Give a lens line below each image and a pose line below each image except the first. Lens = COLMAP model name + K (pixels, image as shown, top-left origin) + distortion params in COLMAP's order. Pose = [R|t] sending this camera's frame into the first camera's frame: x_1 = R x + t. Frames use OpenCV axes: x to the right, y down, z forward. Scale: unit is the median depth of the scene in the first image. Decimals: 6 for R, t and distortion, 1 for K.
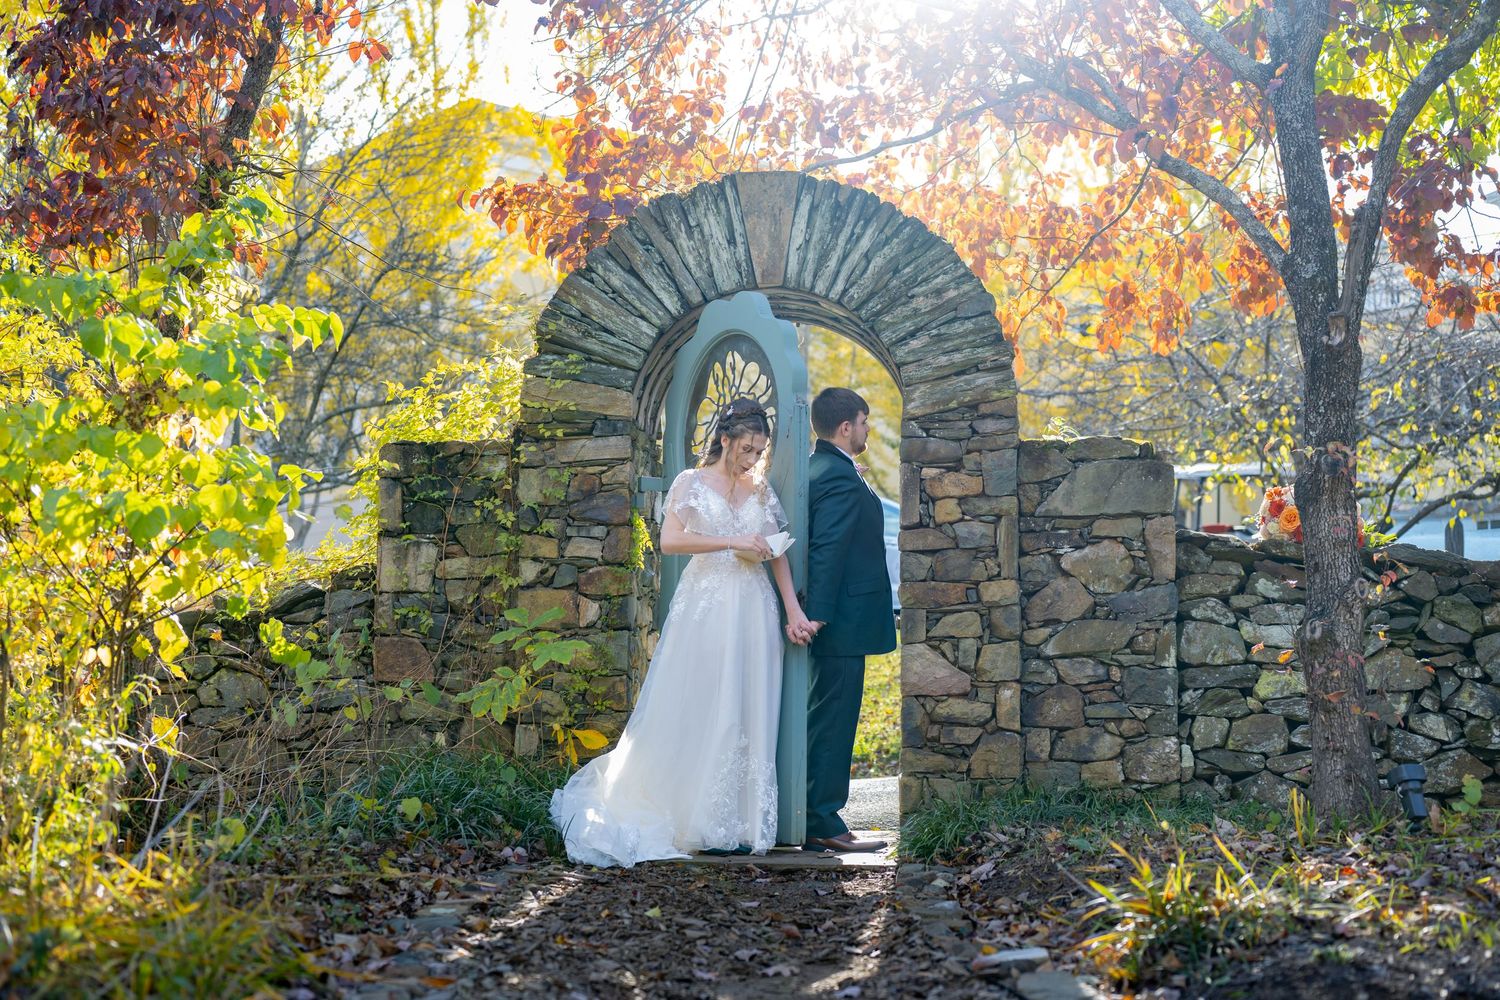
lens RADIAL K [[2141.4, 0, 733.7], [0, 2141.4, 499.8], [0, 0, 1]] dist [0.011692, -0.003432]
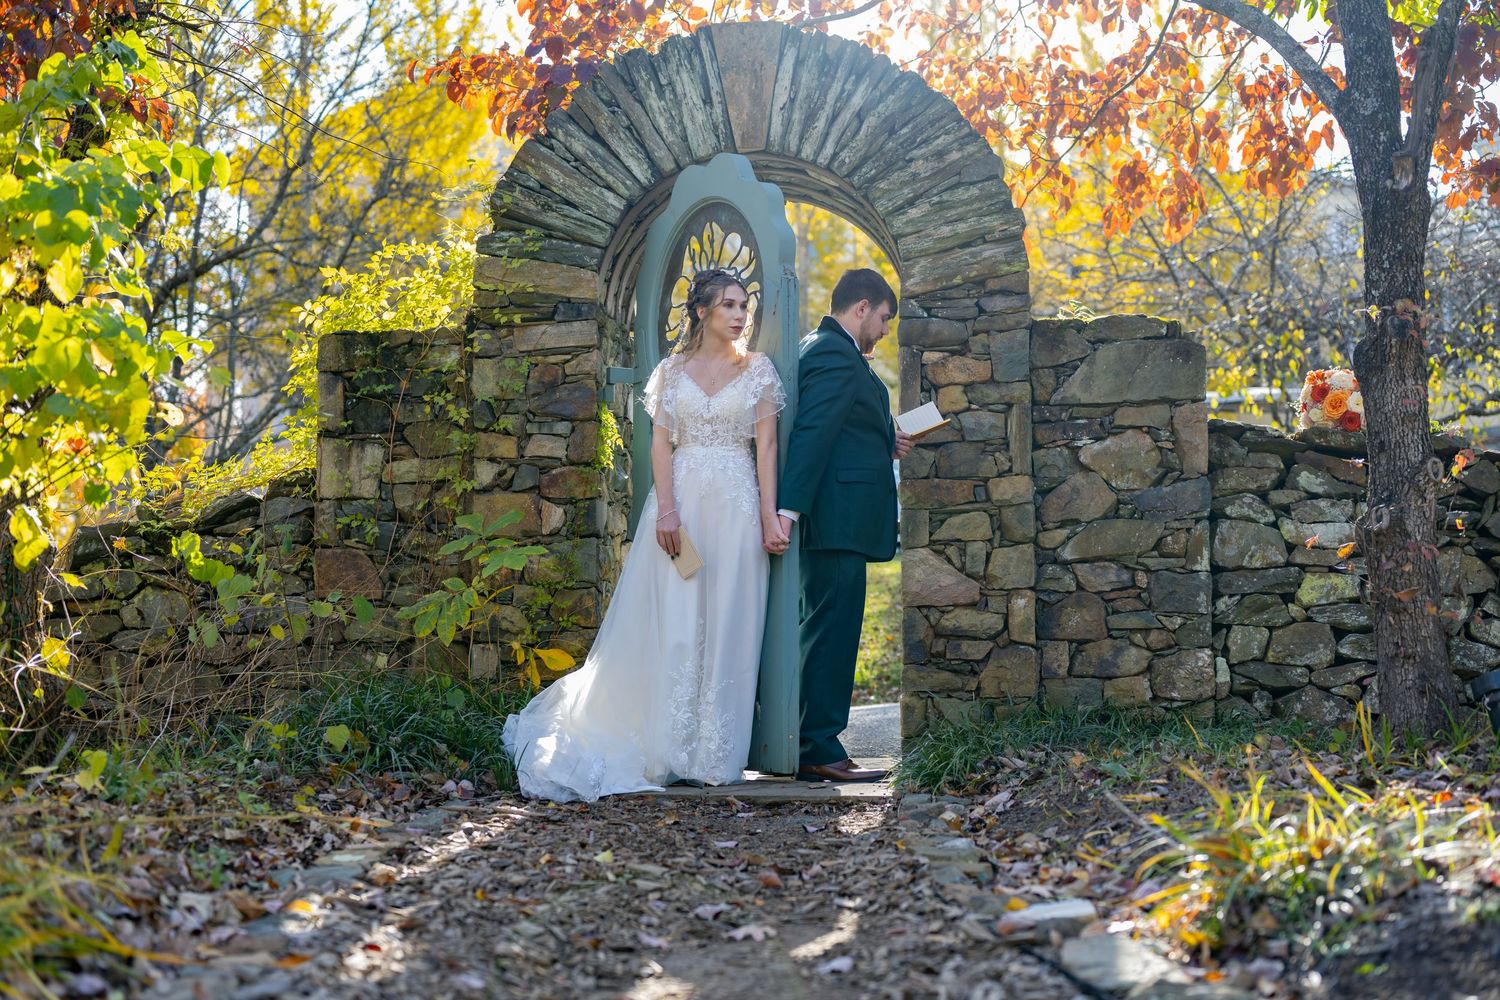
lens RADIAL K [[2058.8, 0, 750.0], [0, 2058.8, 500.0], [0, 0, 1]] dist [0.010760, -0.010997]
pose [[0.999928, -0.010878, 0.005062, 0.010856], [0.010740, 0.999592, 0.026484, 0.023403], [-0.005348, -0.026428, 0.999636, 0.141597]]
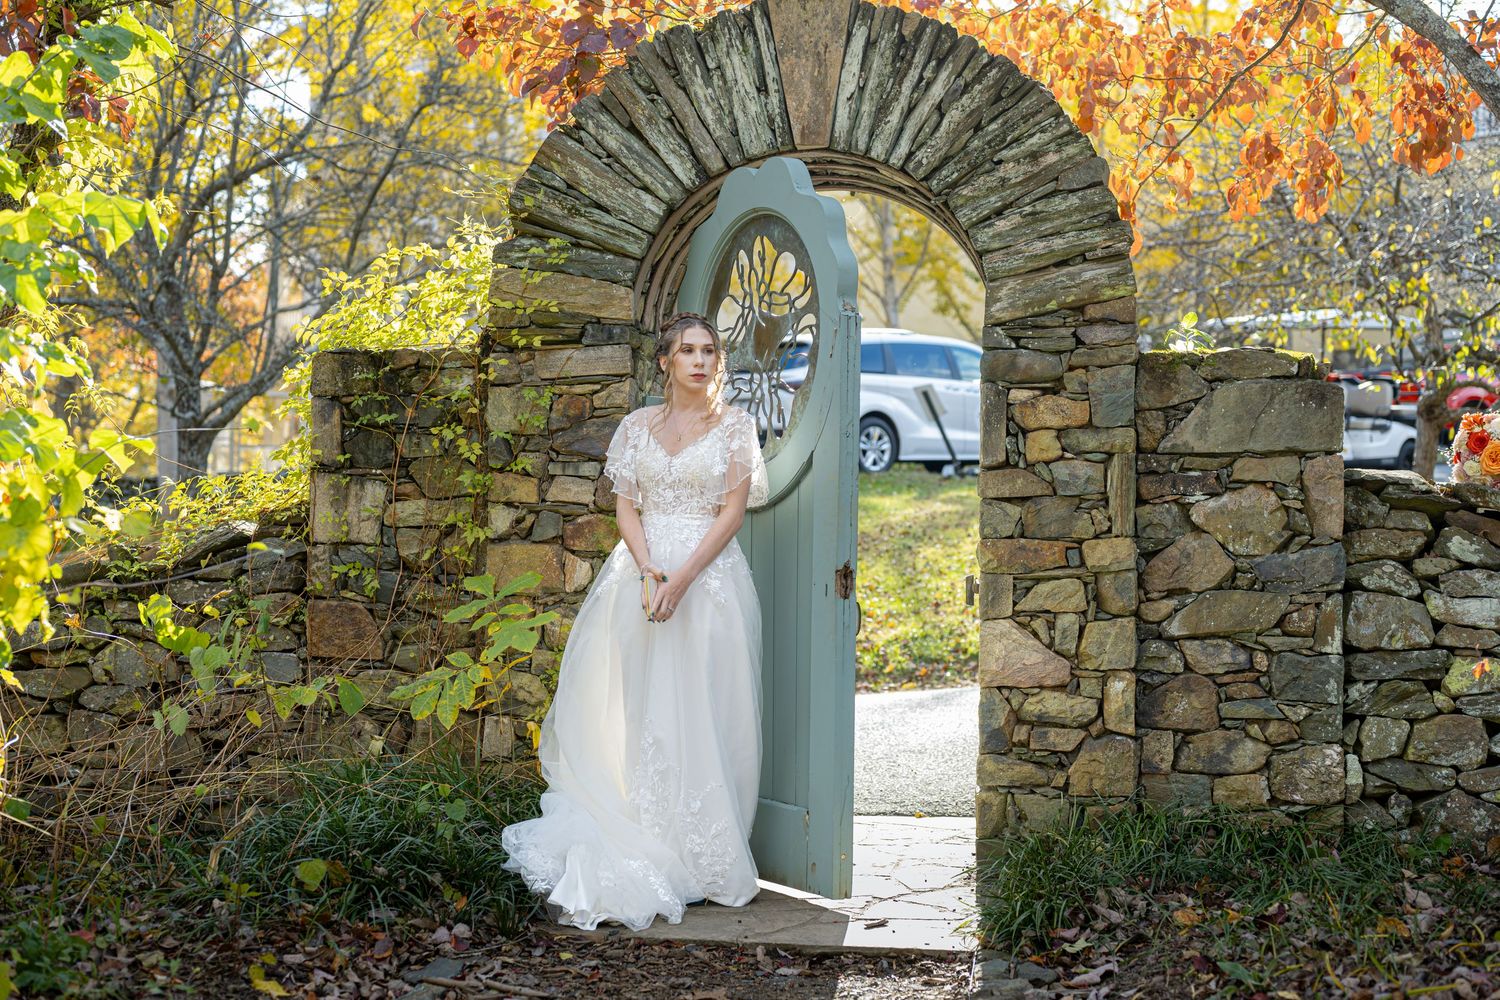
lens RADIAL K [[2126.4, 0, 750.0], [0, 2126.4, 500.0], [0, 0, 1]] dist [0.021639, -0.043444]
pose [[0.999502, 0.003113, -0.031403, 0.019420], [-0.000539, 0.996663, 0.081629, -0.037528], [0.031552, -0.081571, 0.996168, 0.239023]]
